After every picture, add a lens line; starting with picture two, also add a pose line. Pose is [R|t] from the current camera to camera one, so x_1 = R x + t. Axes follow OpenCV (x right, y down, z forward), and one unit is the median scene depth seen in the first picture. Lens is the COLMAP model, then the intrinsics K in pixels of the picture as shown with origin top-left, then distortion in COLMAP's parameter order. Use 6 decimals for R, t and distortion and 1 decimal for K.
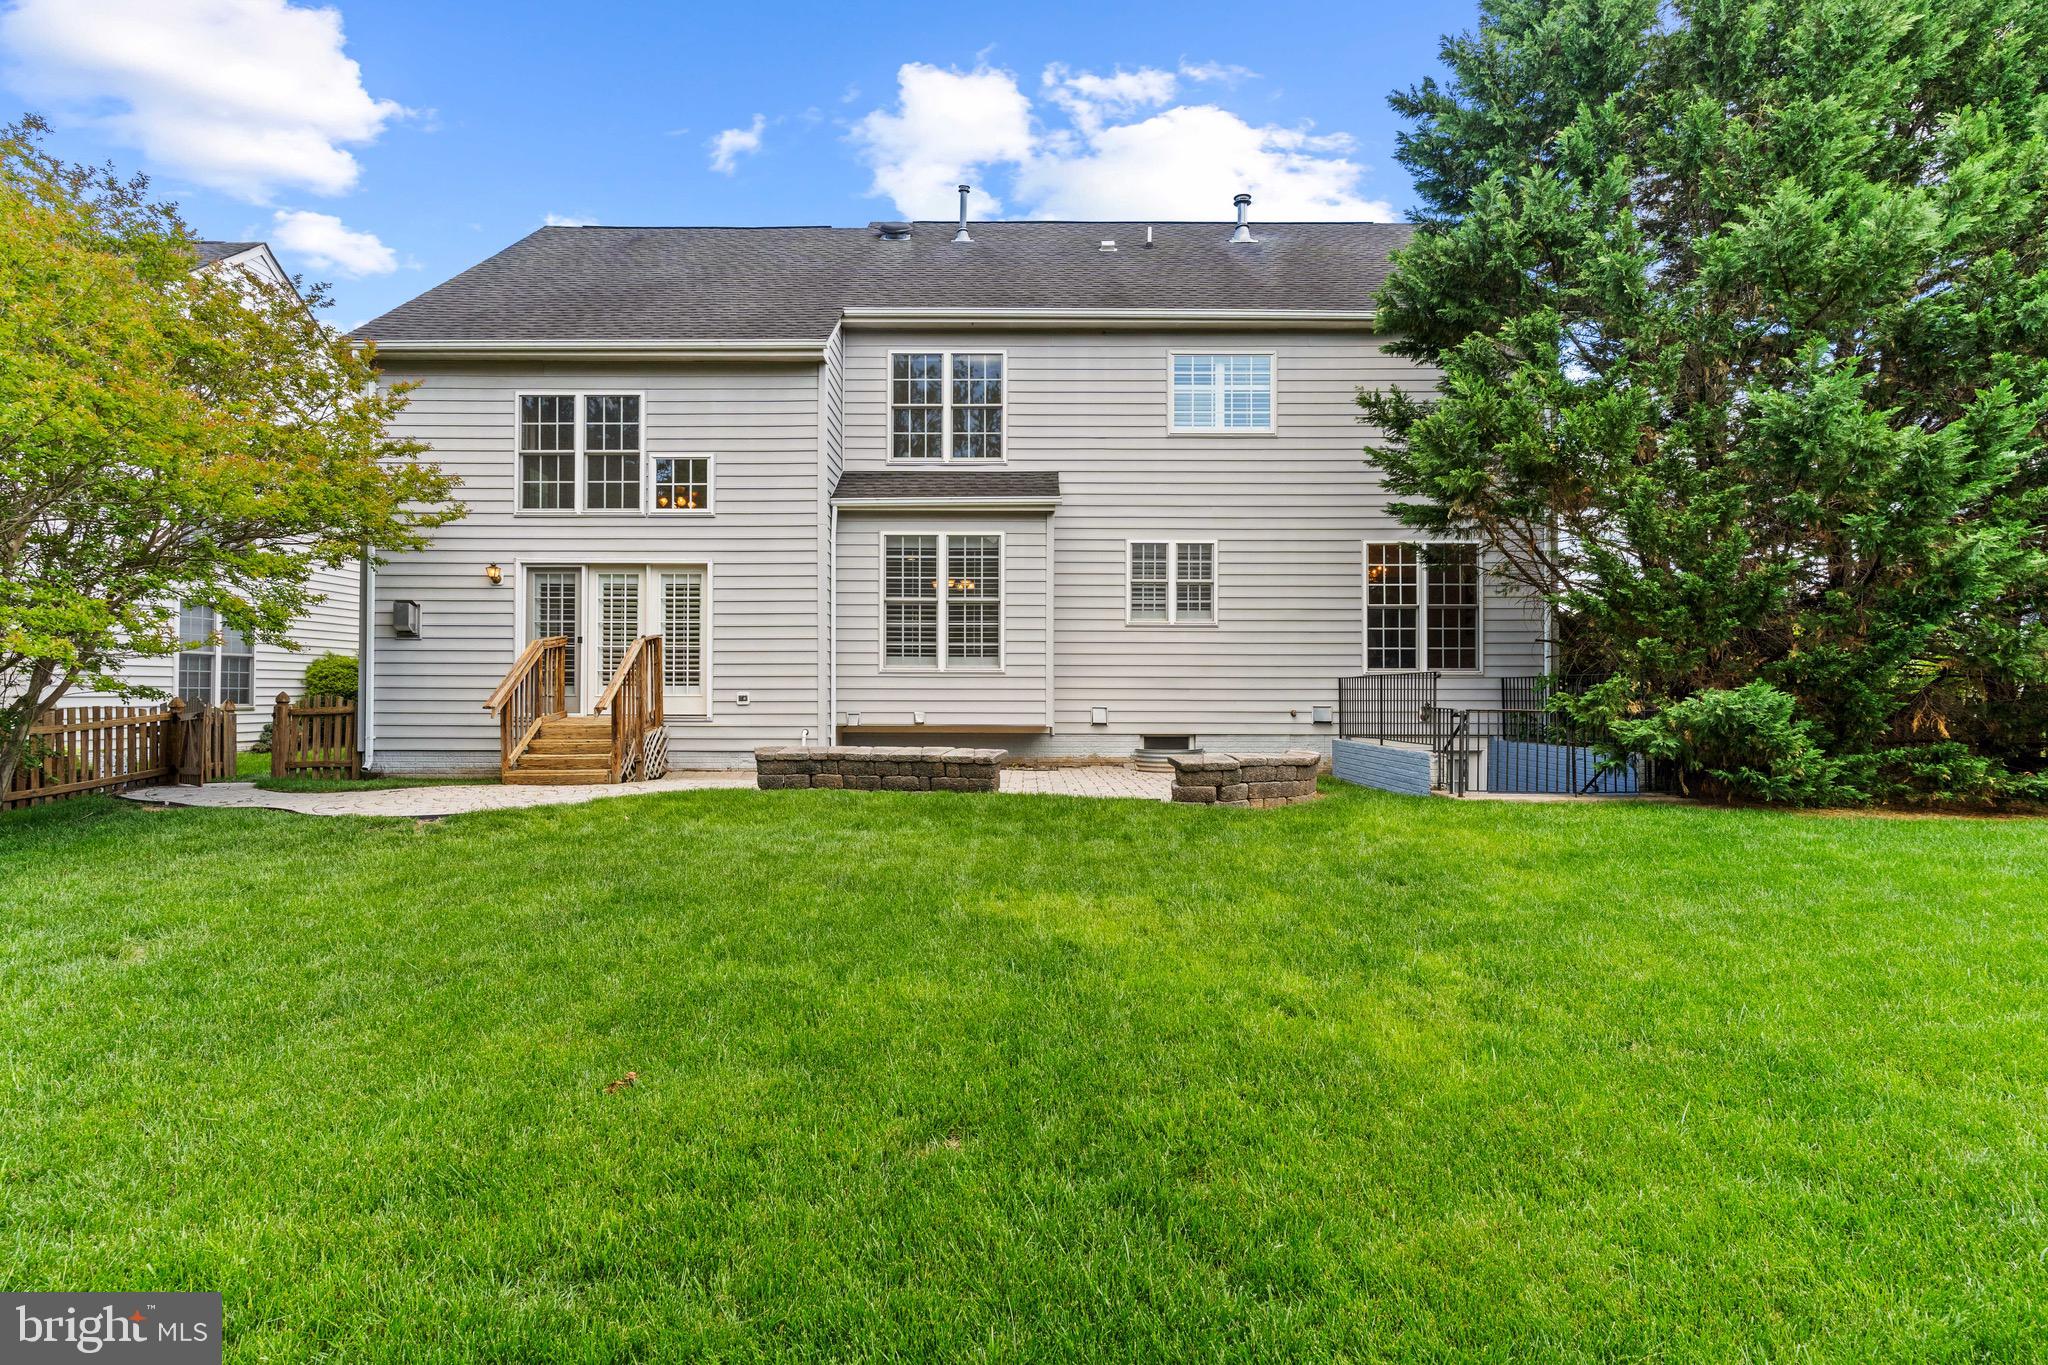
lens RADIAL K [[969.3, 0, 1029.3], [0, 969.3, 678.6], [0, 0, 1]] dist [0.004477, 0.000889]
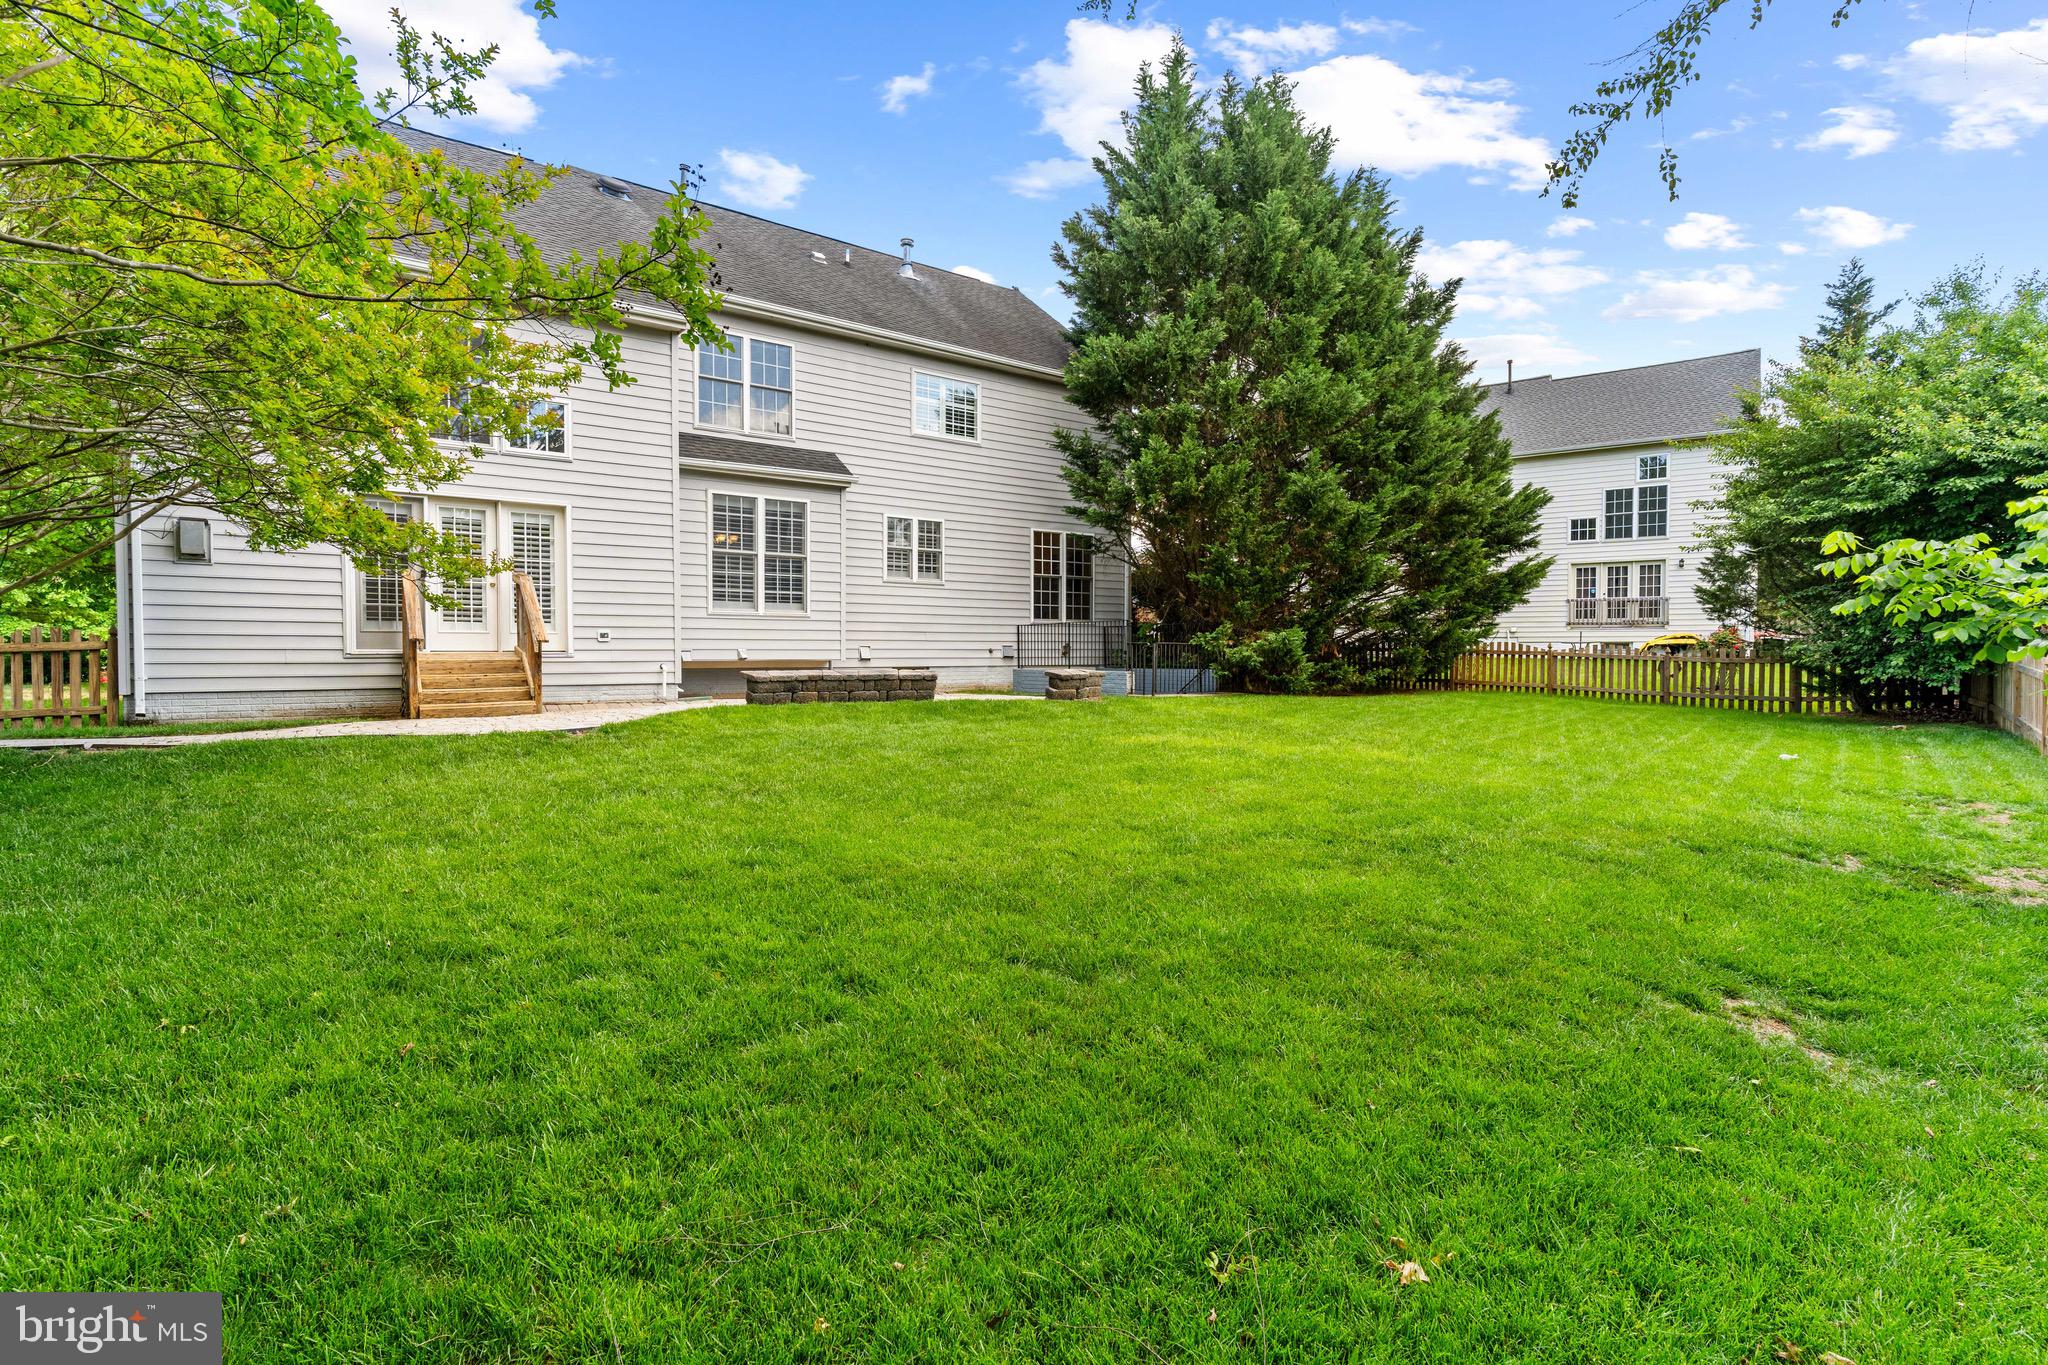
lens RADIAL K [[969.3, 0, 1013.3], [0, 969.3, 678.8], [0, 0, 1]] dist [0.004477, 0.000889]
pose [[0.799127, -0.019199, 0.600855, -0.552178], [-0.006251, 0.999170, 0.040241, 0.021167], [-0.601129, -0.035914, 0.798344, -0.125242]]
